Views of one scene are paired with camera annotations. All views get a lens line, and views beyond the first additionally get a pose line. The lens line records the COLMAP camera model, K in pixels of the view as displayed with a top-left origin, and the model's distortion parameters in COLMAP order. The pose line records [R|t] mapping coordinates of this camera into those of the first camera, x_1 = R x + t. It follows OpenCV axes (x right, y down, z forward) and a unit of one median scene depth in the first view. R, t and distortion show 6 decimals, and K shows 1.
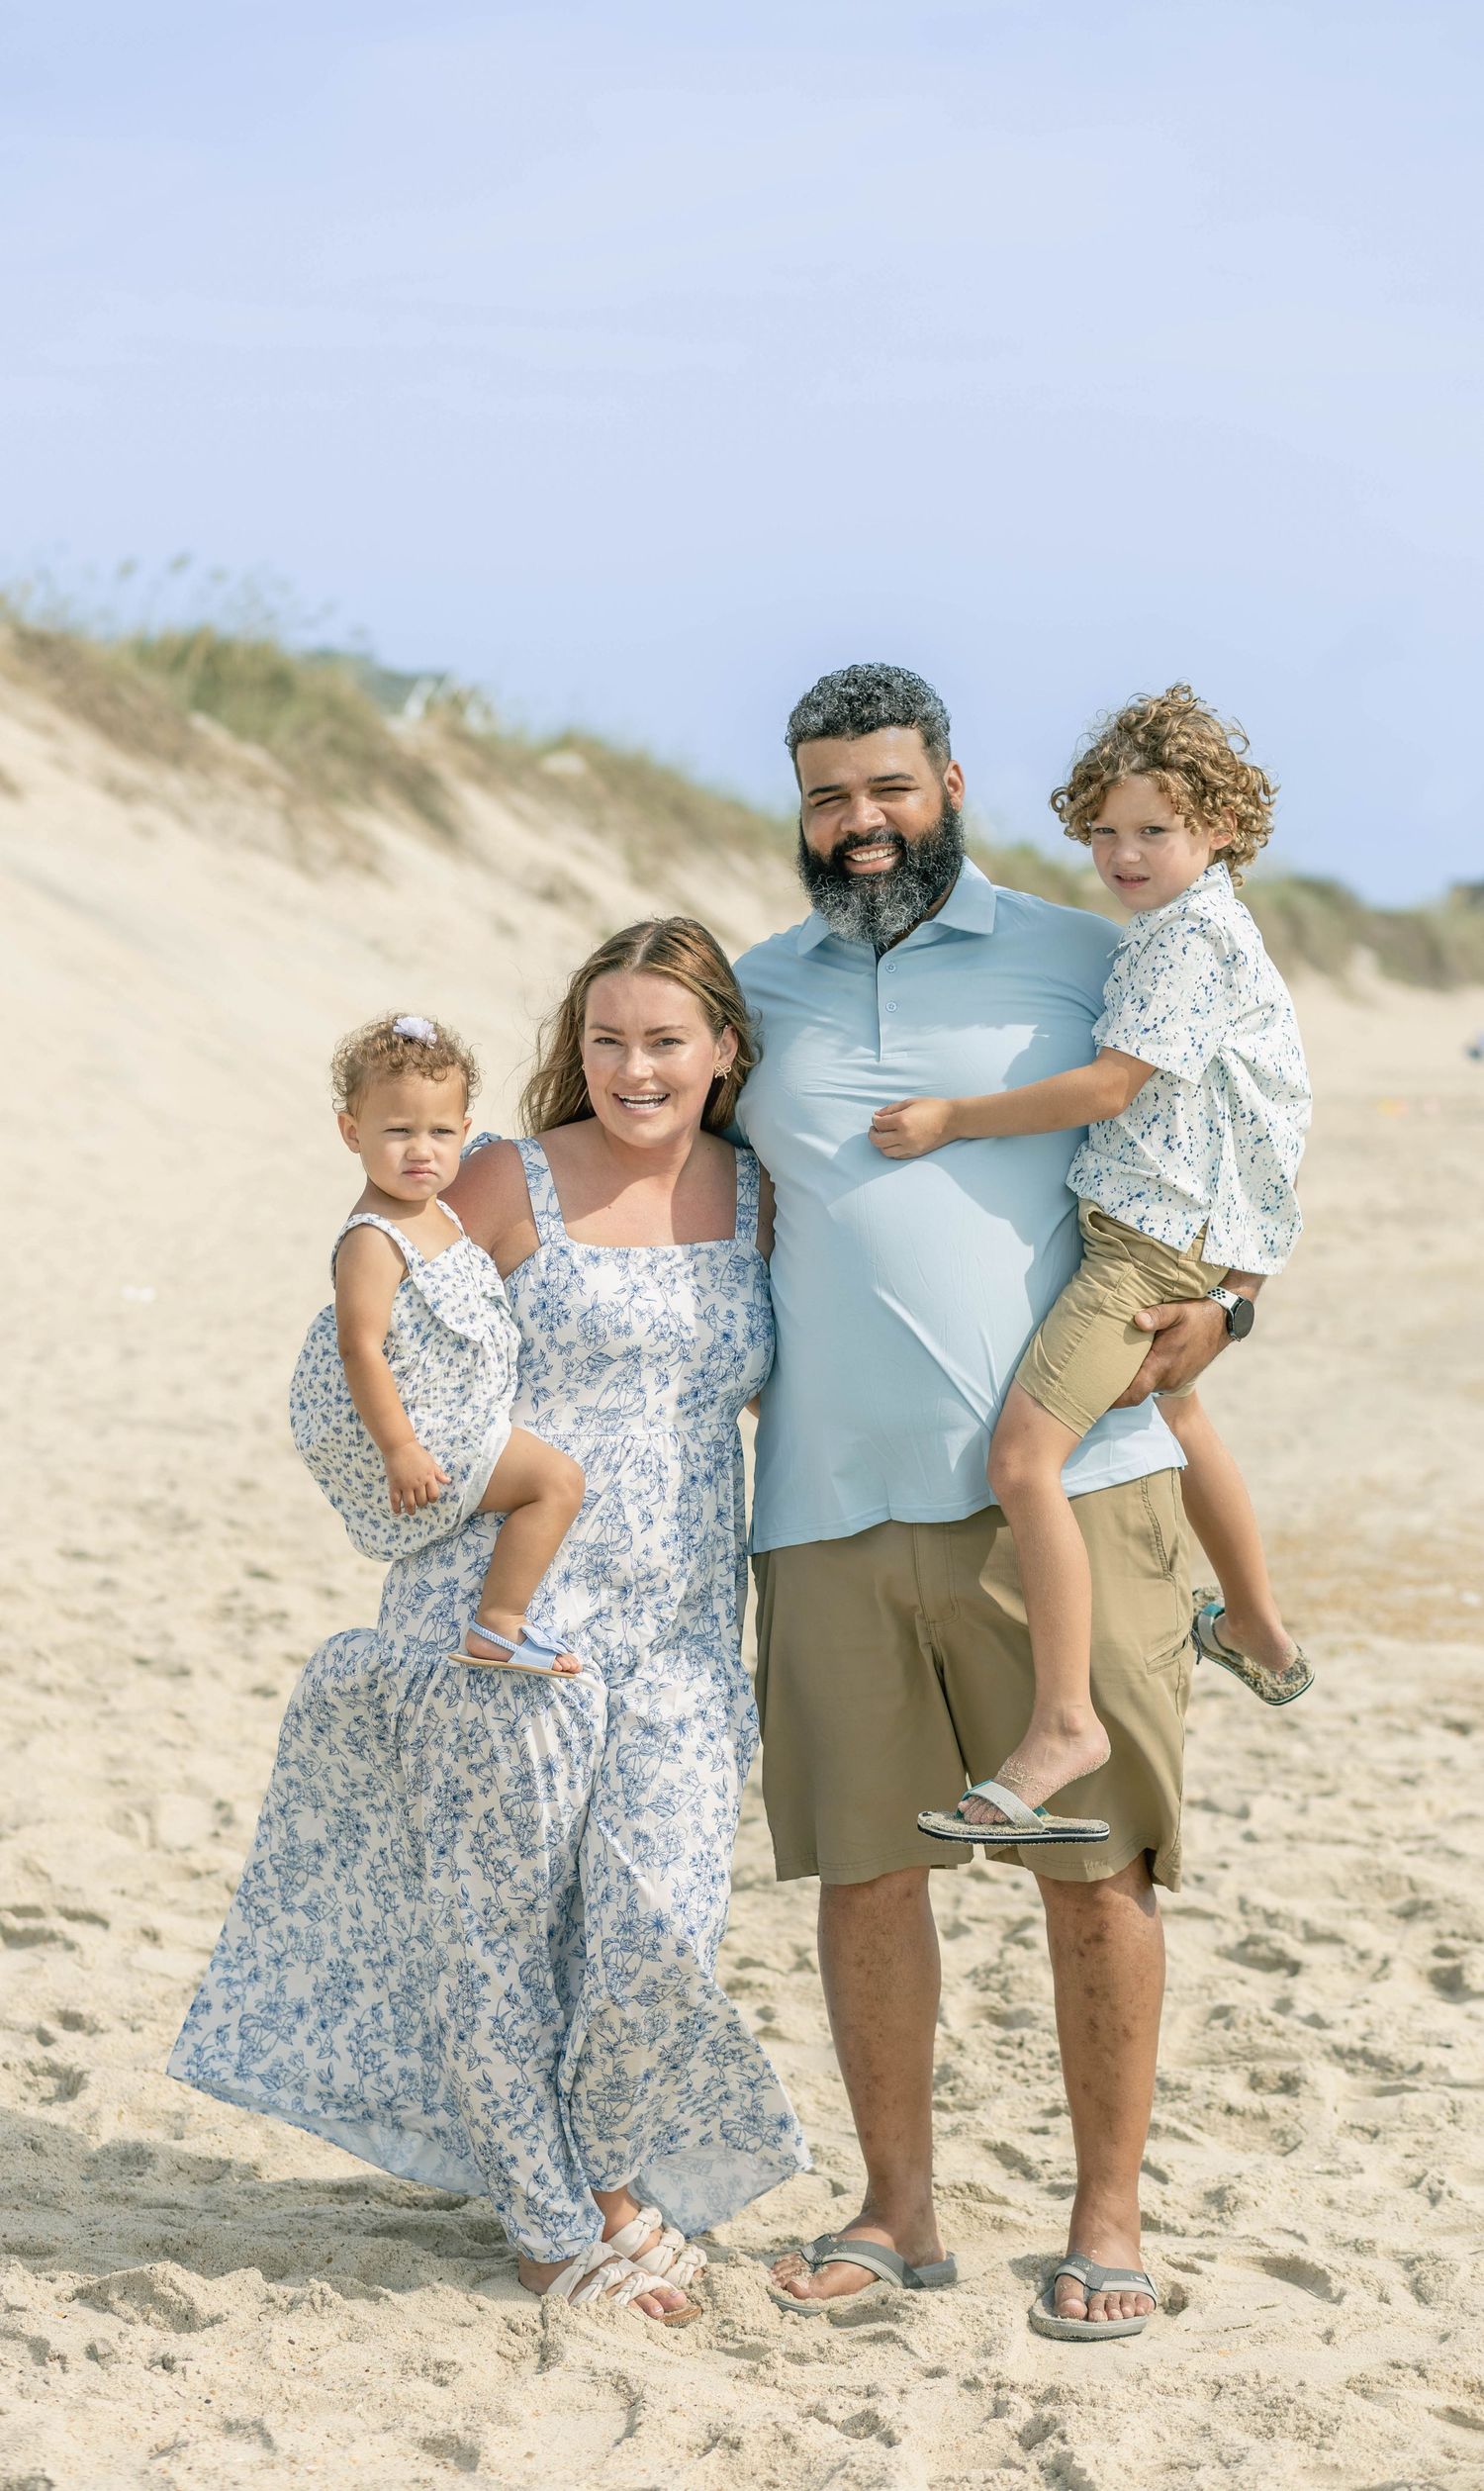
lens RADIAL K [[6085.1, 0, 742.0], [0, 6085.1, 1245.5], [0, 0, 1]] dist [0.011590, -0.296545]
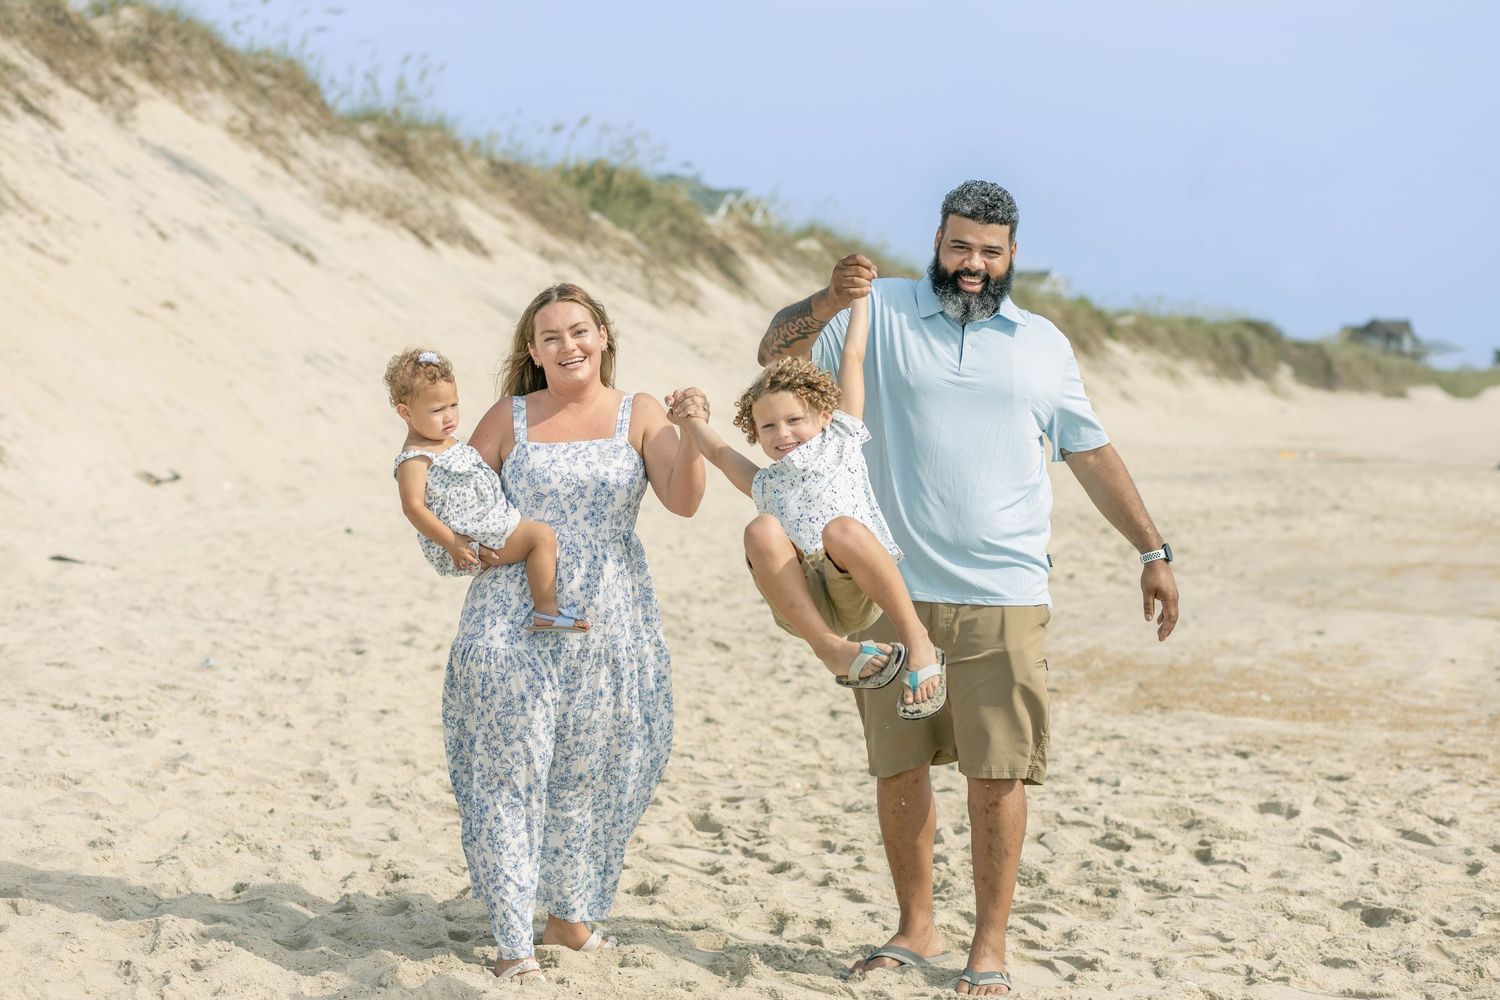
lens RADIAL K [[3676.8, 0, 750.0], [0, 3676.8, 500.0], [0, 0, 1]] dist [-0.007336, -0.232113]
pose [[0.998756, 0.021161, -0.045156, 0.018470], [-0.021613, 0.999721, -0.009550, 0.018156], [0.044942, 0.010514, 0.998934, -0.201520]]
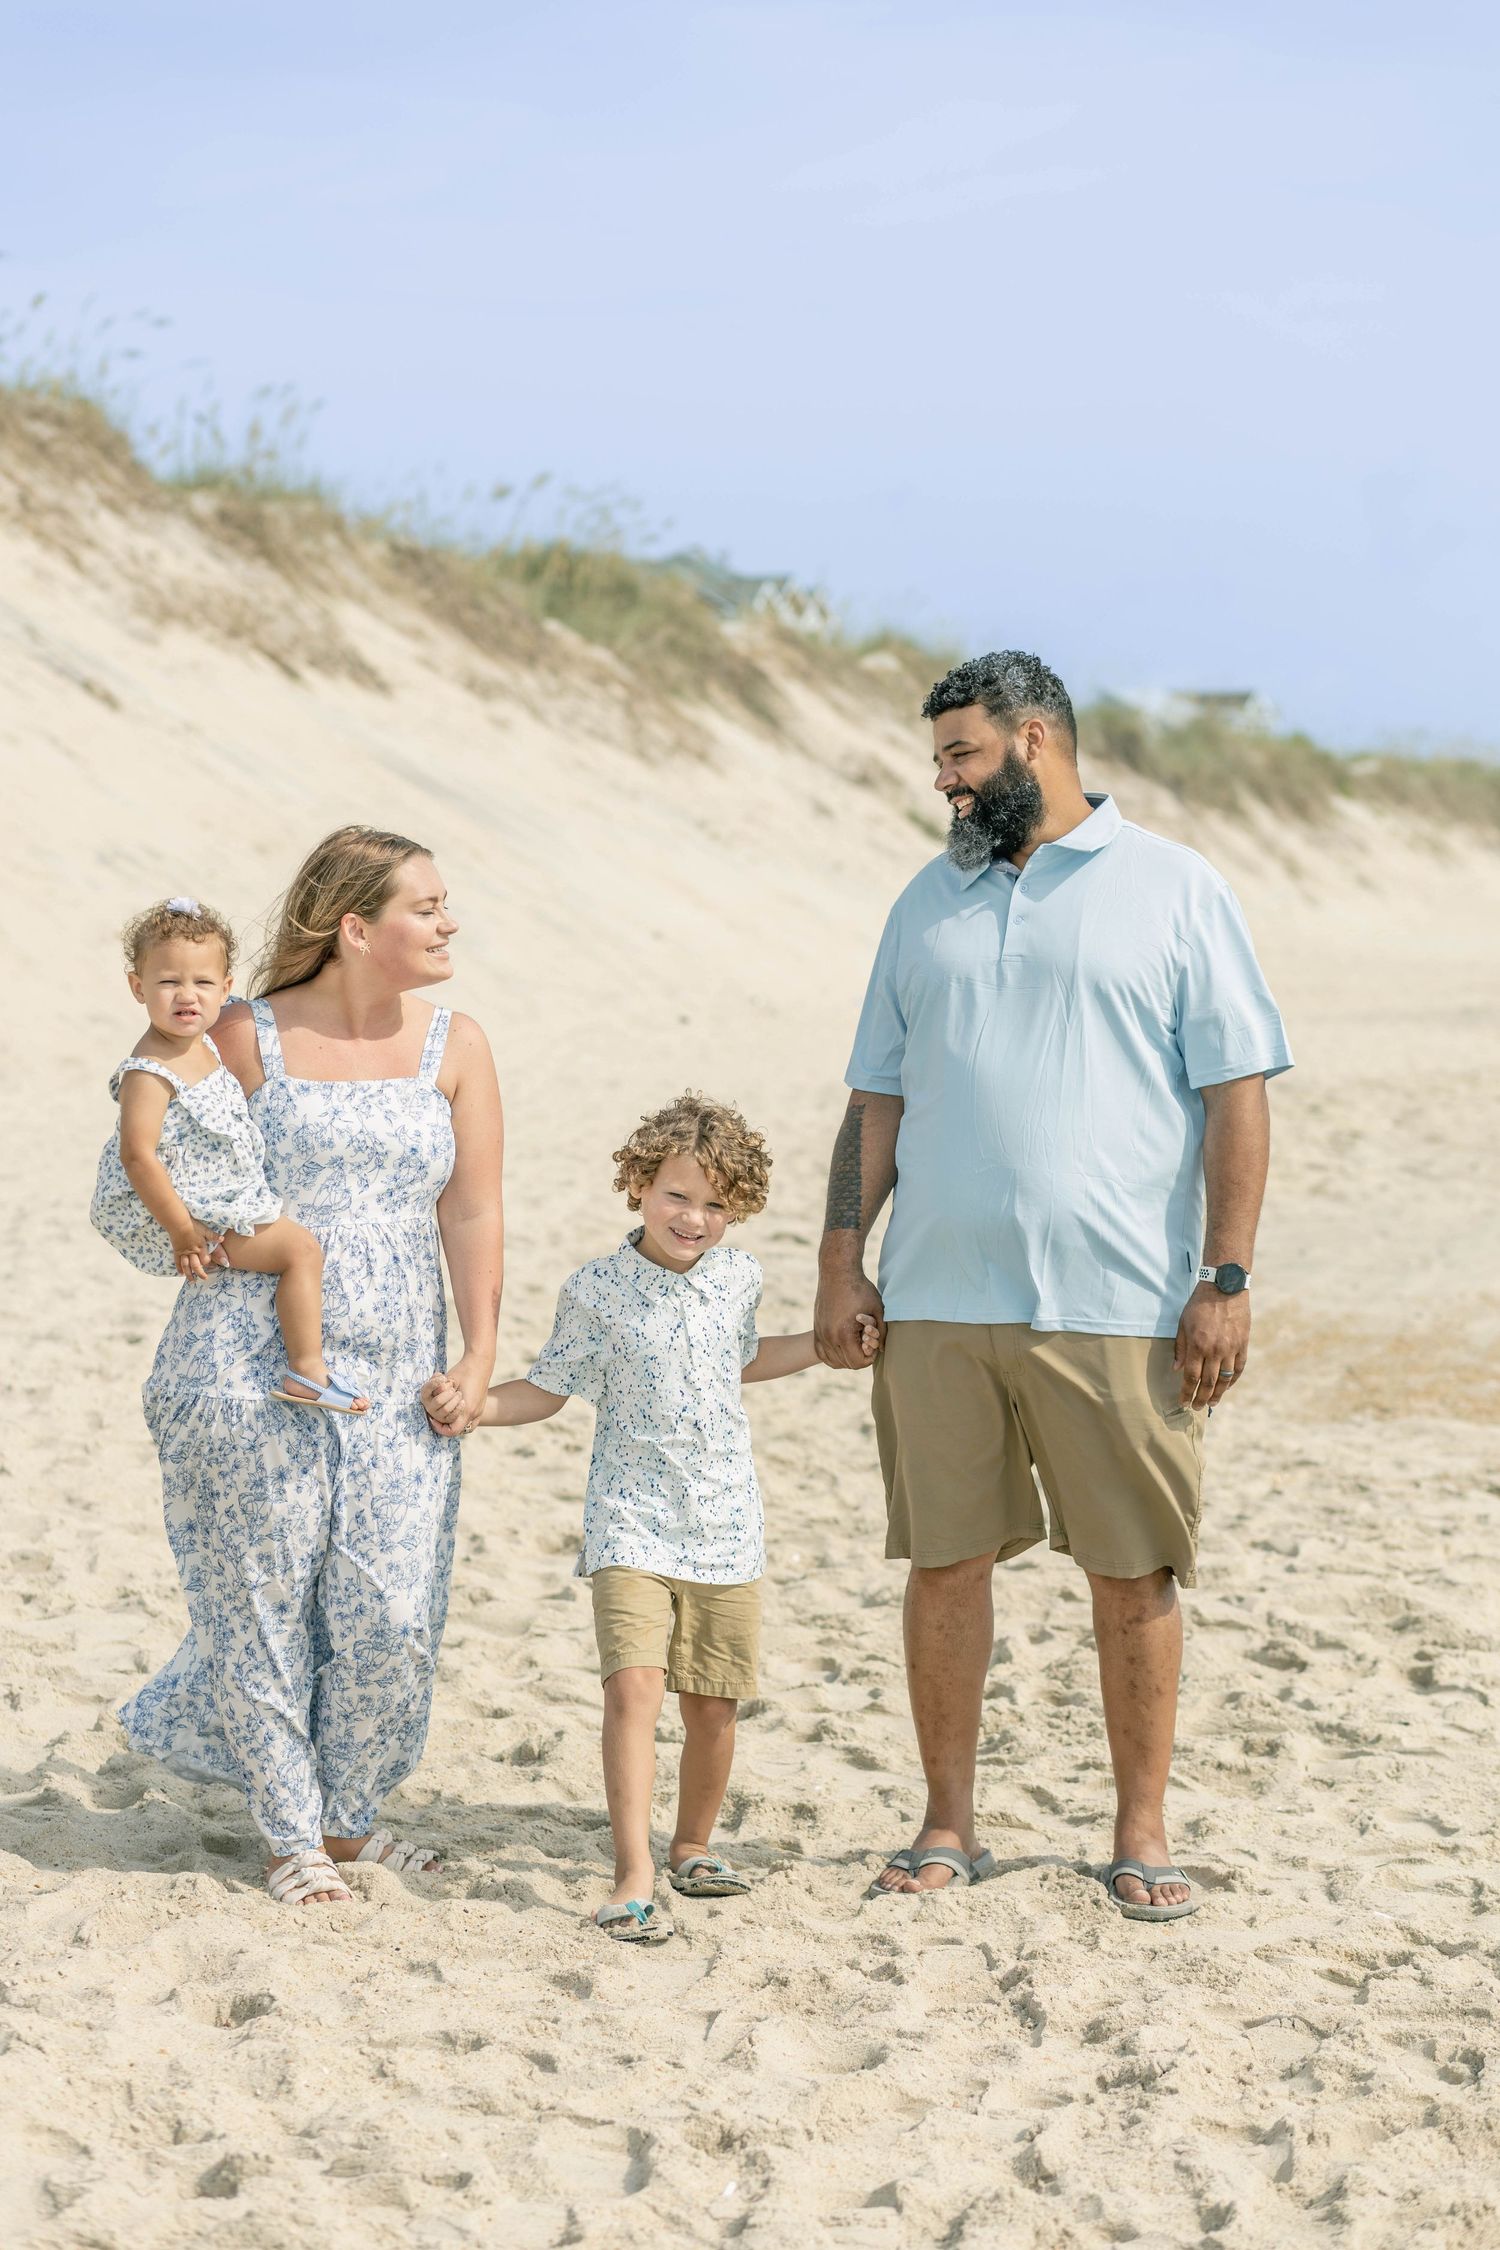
lens RADIAL K [[5515.2, 0, 750.0], [0, 5515.2, 1125.0], [0, 0, 1]] dist [-0.007336, -0.232113]
pose [[0.998387, 0.007433, -0.056284, 0.038540], [-0.007093, 0.999955, 0.006230, 0.000187], [0.056328, -0.005821, 0.998395, -0.141011]]
